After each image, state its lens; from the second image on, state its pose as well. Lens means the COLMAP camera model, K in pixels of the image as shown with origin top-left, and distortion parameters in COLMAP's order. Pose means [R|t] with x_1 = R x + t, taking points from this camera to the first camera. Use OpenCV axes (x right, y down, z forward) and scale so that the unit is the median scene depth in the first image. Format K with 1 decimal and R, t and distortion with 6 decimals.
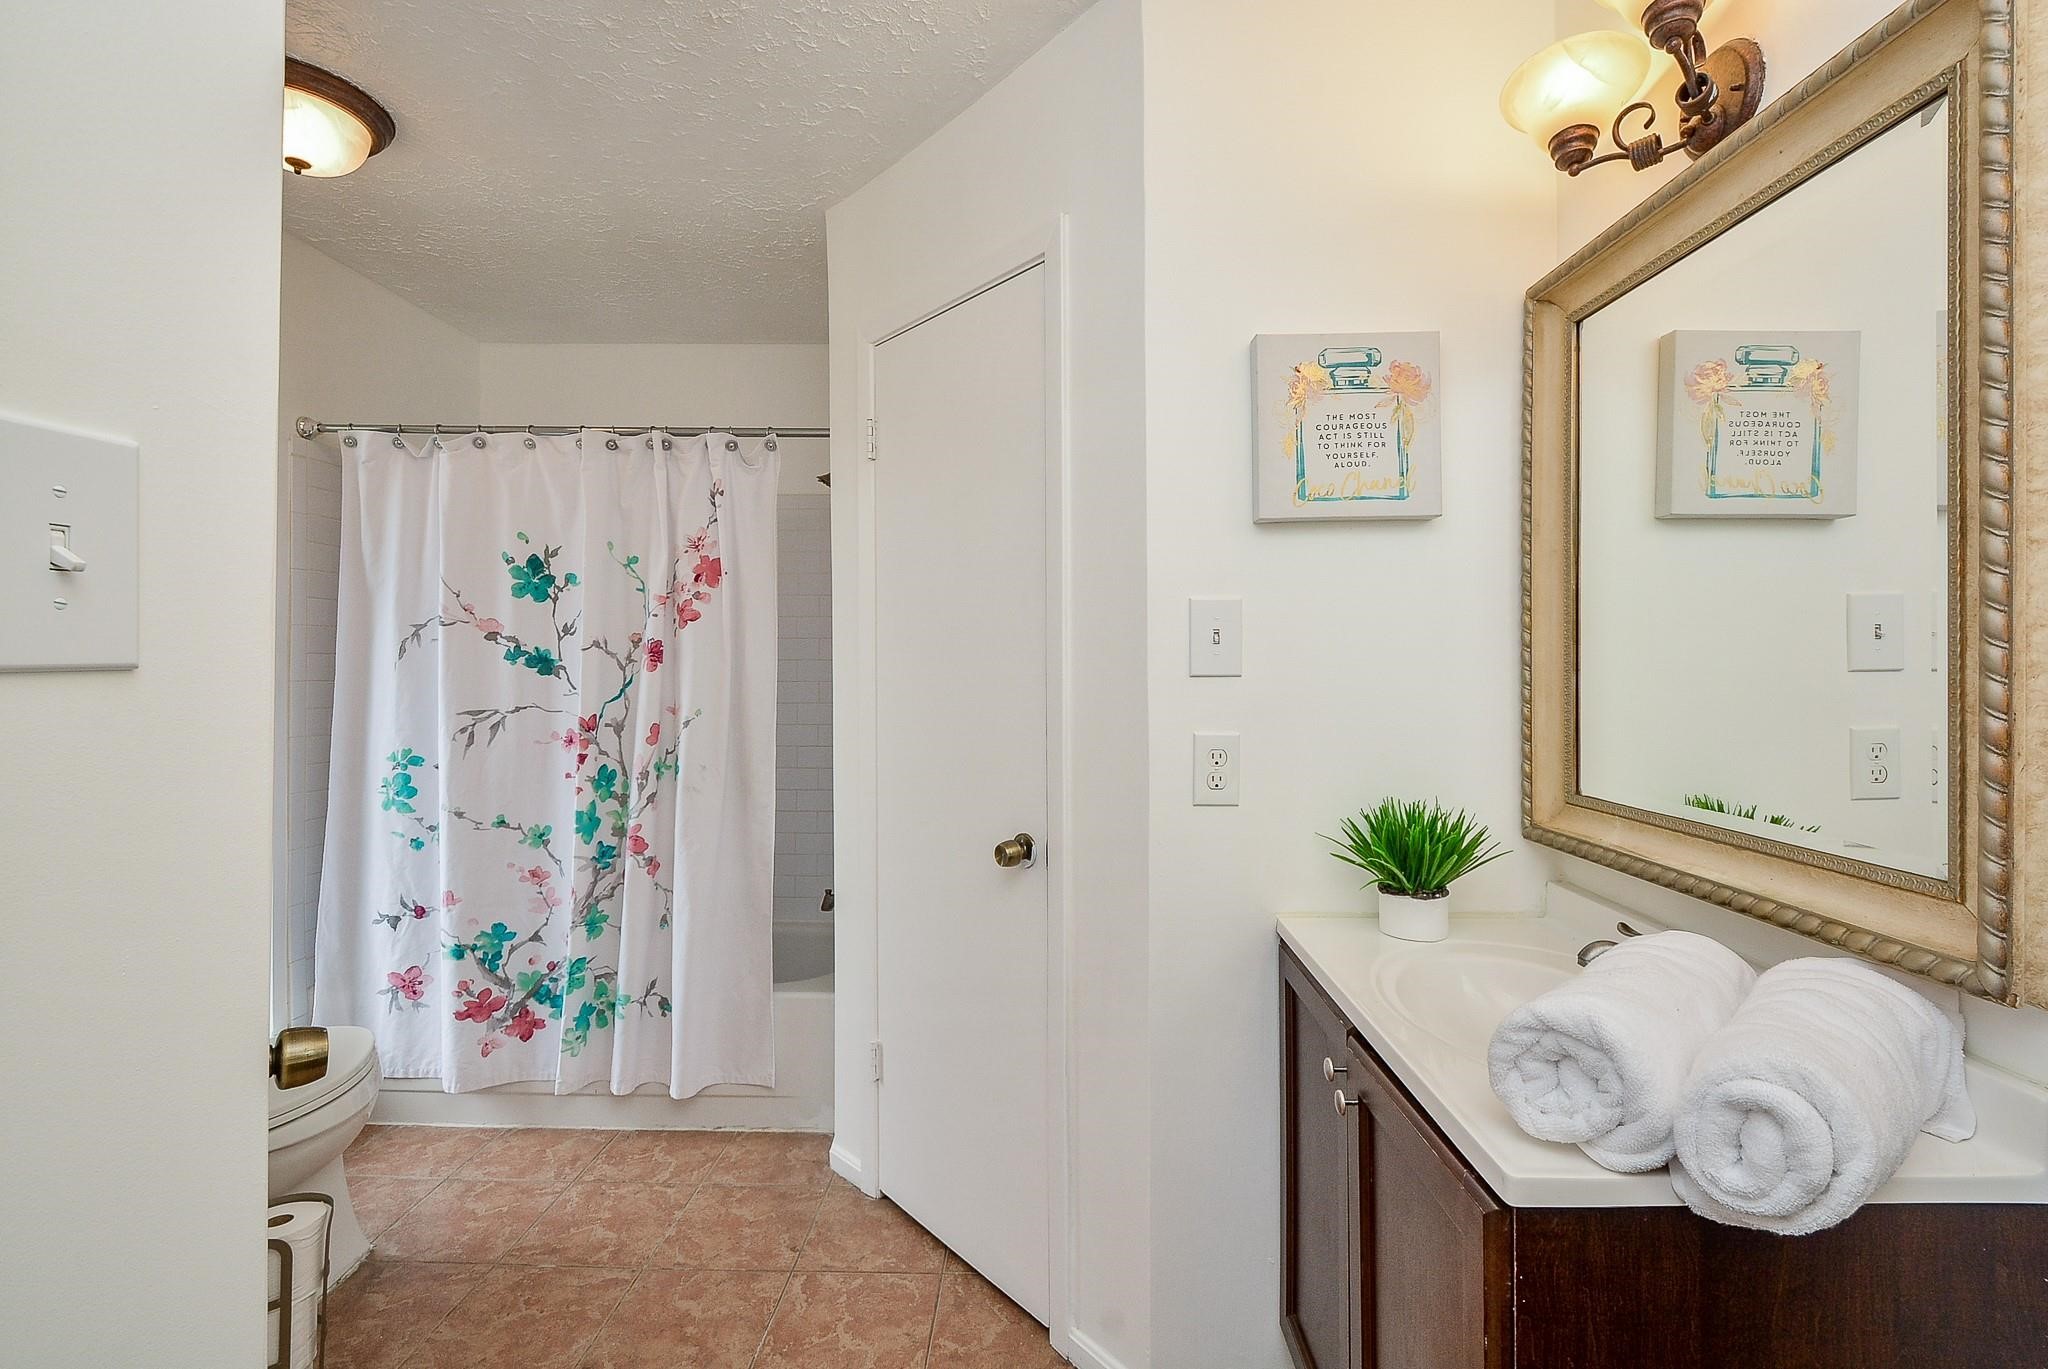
lens RADIAL K [[915.4, 0, 1029.0], [0, 915.4, 663.2], [0, 0, 1]] dist [0.007460, -0.006566]
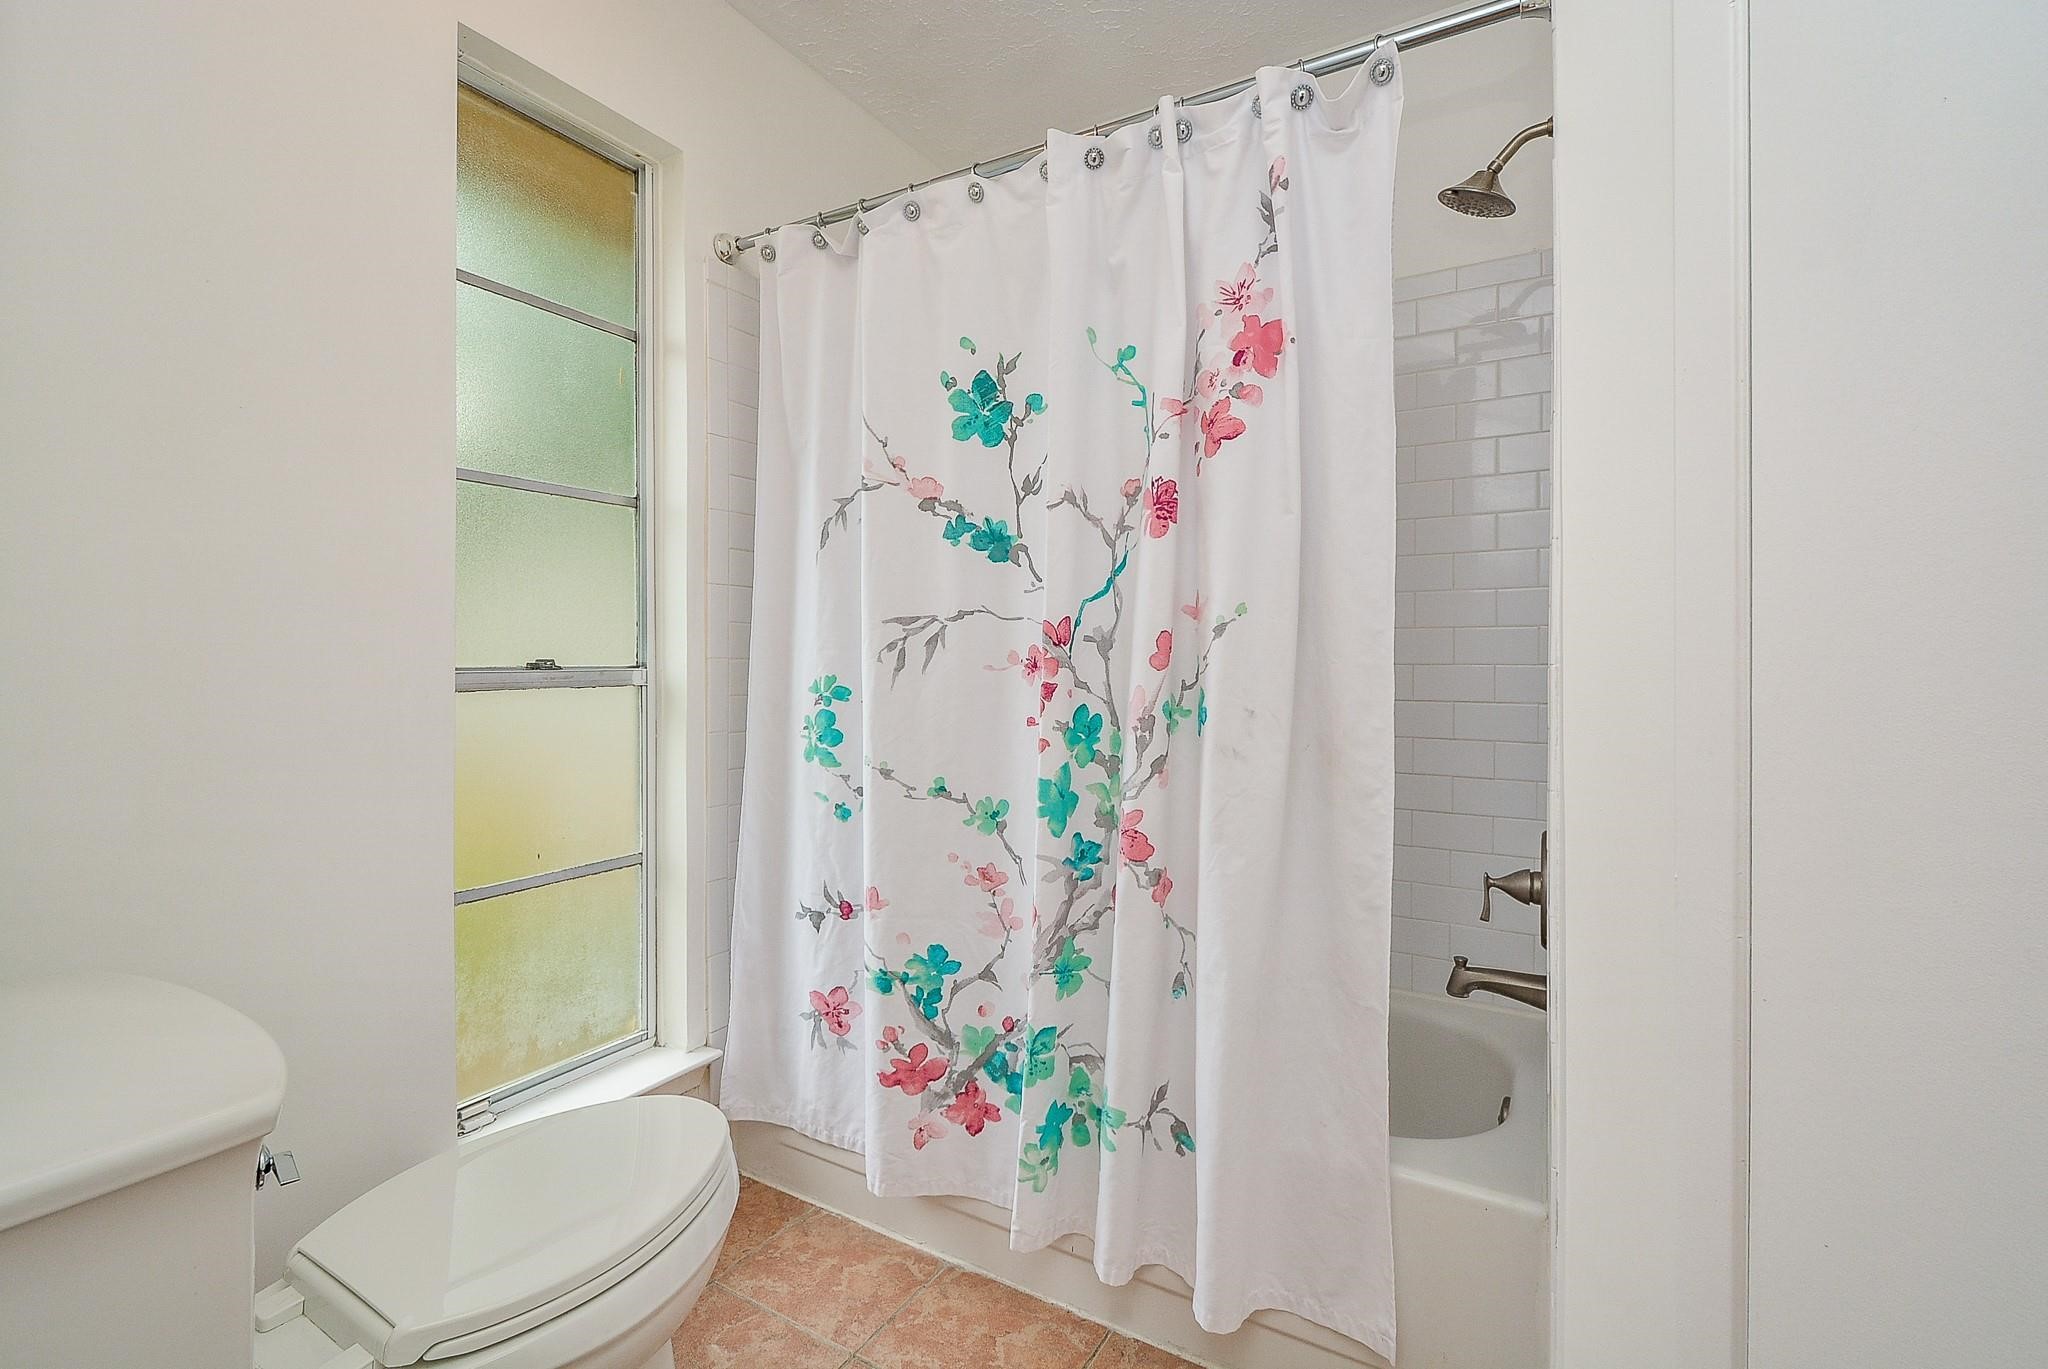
lens RADIAL K [[915.4, 0, 1044.4], [0, 915.4, 658.7], [0, 0, 1]] dist [0.007460, -0.006566]
pose [[0.881406, 0.001619, -0.472357, -0.212205], [0.002620, 0.999962, 0.008316, 0.078402], [0.472353, -0.008567, 0.881368, 0.481091]]
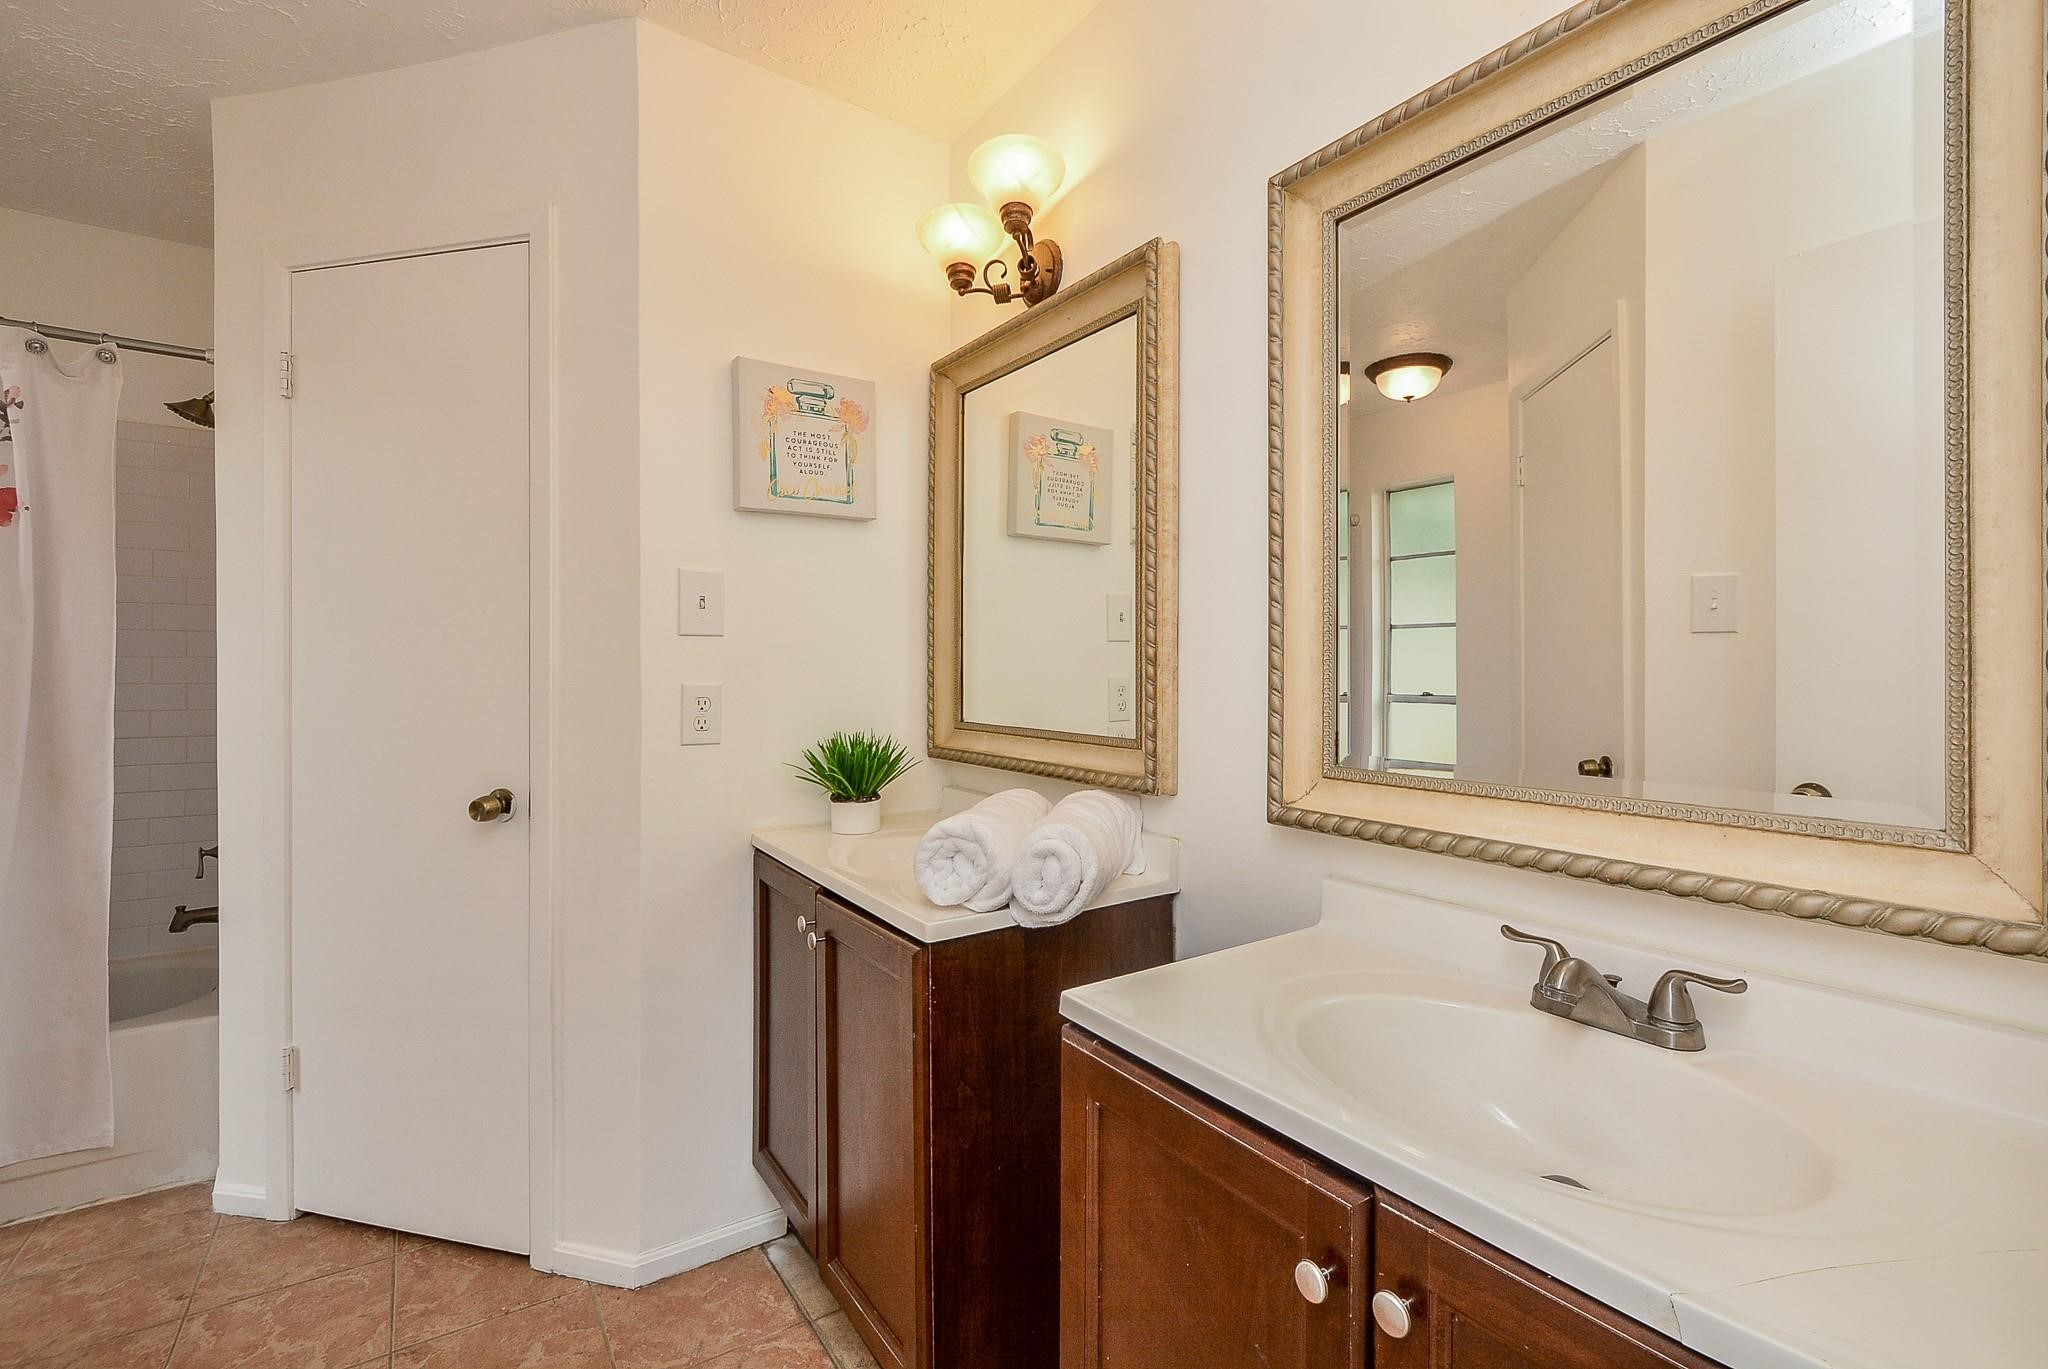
lens RADIAL K [[915.4, 0, 1043.4], [0, 915.4, 674.2], [0, 0, 1]] dist [0.007460, -0.006566]
pose [[0.806571, -0.000762, 0.591137, -0.093476], [-0.003133, 0.999980, 0.005564, 0.037067], [-0.591129, -0.006340, 0.806552, -0.147751]]
